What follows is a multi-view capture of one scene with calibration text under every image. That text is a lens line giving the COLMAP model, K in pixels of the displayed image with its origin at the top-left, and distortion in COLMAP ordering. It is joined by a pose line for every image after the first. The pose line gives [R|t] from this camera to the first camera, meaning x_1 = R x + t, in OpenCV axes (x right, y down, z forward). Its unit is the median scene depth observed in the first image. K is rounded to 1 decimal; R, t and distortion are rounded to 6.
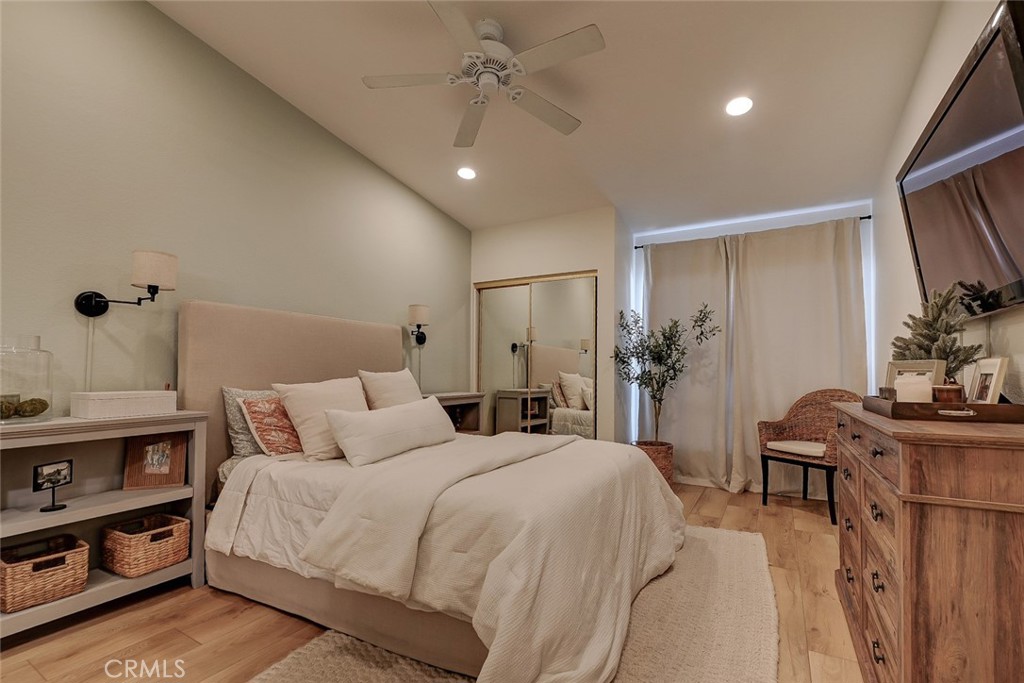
lens RADIAL K [[462.6, 0, 512.0], [0, 462.6, 341.5], [0, 0, 1]] dist [0.001525, 0.000345]
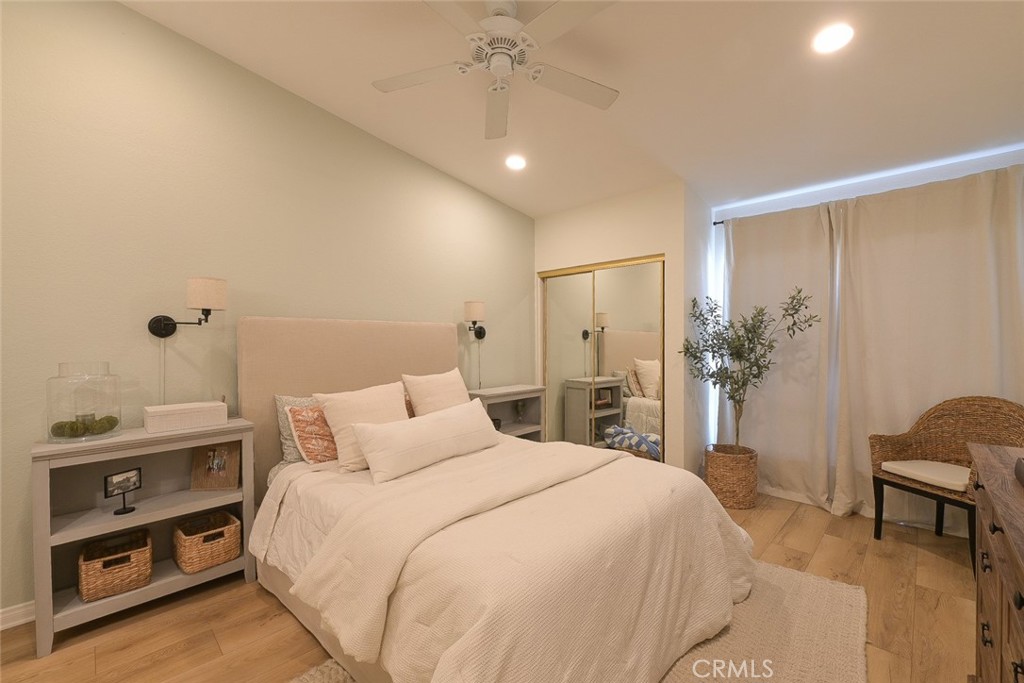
lens RADIAL K [[422.0, 0, 519.2], [0, 422.0, 323.7], [0, 0, 1]] dist [-0.002286, -0.001023]
pose [[0.966178, -0.017004, -0.257316, 0.160247], [0.028615, 0.998731, 0.041444, -0.081655], [0.256284, -0.047405, 0.965438, 0.174070]]
